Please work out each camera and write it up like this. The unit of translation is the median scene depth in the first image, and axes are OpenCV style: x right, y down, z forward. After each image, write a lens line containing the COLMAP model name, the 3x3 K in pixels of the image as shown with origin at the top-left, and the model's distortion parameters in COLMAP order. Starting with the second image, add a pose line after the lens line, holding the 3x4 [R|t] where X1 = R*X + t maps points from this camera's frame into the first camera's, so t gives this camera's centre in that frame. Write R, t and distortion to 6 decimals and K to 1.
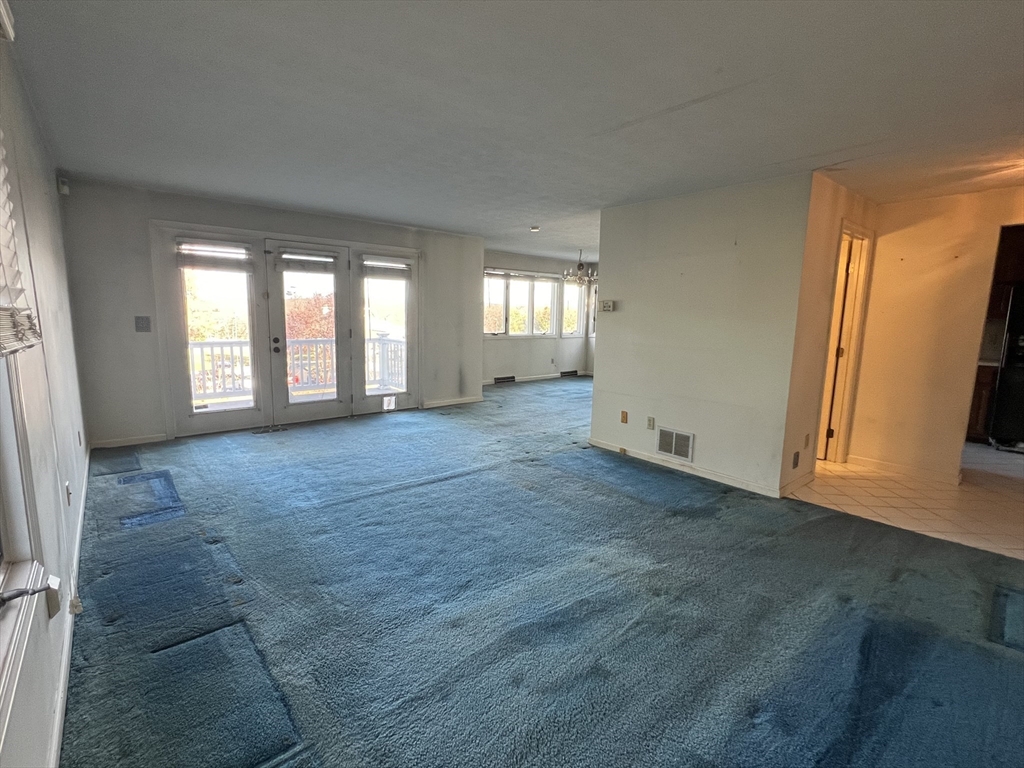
lens RADIAL K [[480.1, 0, 503.5], [0, 480.1, 389.0], [0, 0, 1]] dist [-0.002181, 0.000288]
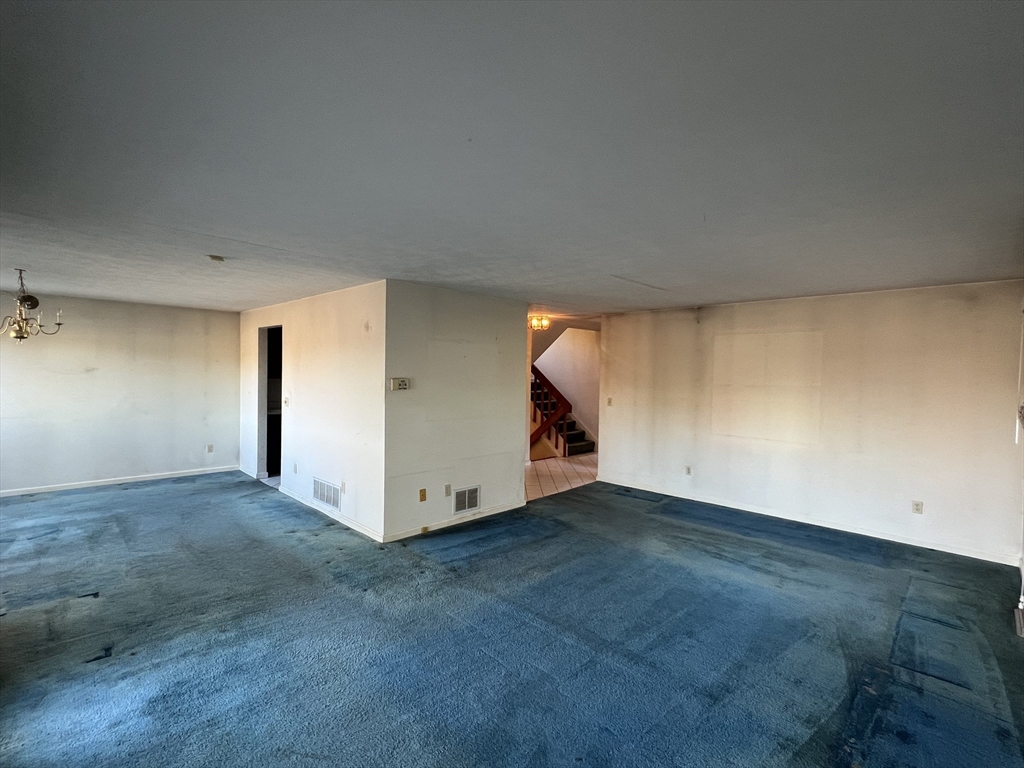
lens RADIAL K [[480.1, 0, 504.4], [0, 480.1, 380.8], [0, 0, 1]] dist [-0.002181, 0.000288]
pose [[-0.099406, -0.037149, 0.994353, -0.381602], [0.142235, 0.988510, 0.051150, -0.103644], [-0.984829, 0.146517, -0.092980, 0.465265]]
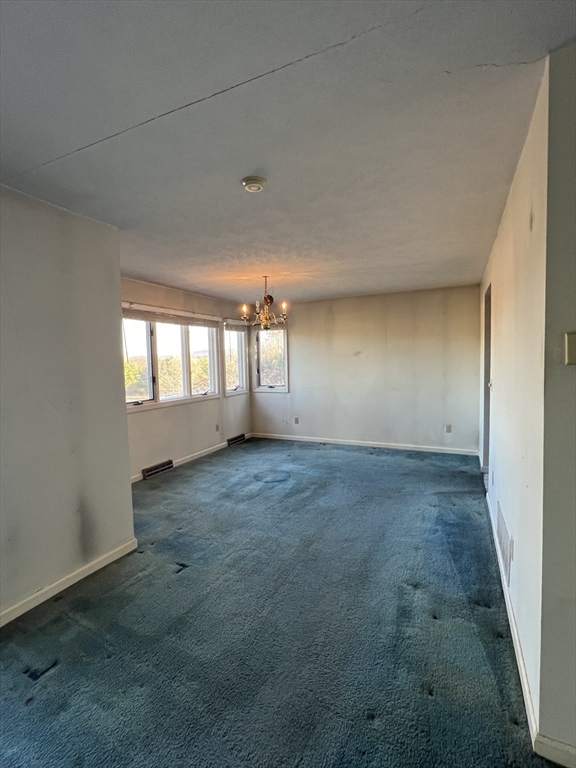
lens RADIAL K [[360.1, 0, 293.9], [0, 360.1, 383.0], [0, 0, 1]] dist [-0.002181, 0.000288]
pose [[0.896794, -0.065865, 0.437519, -0.039447], [0.108430, 0.991420, -0.073002, -0.080819], [-0.428957, 0.112908, 0.896241, 0.460717]]
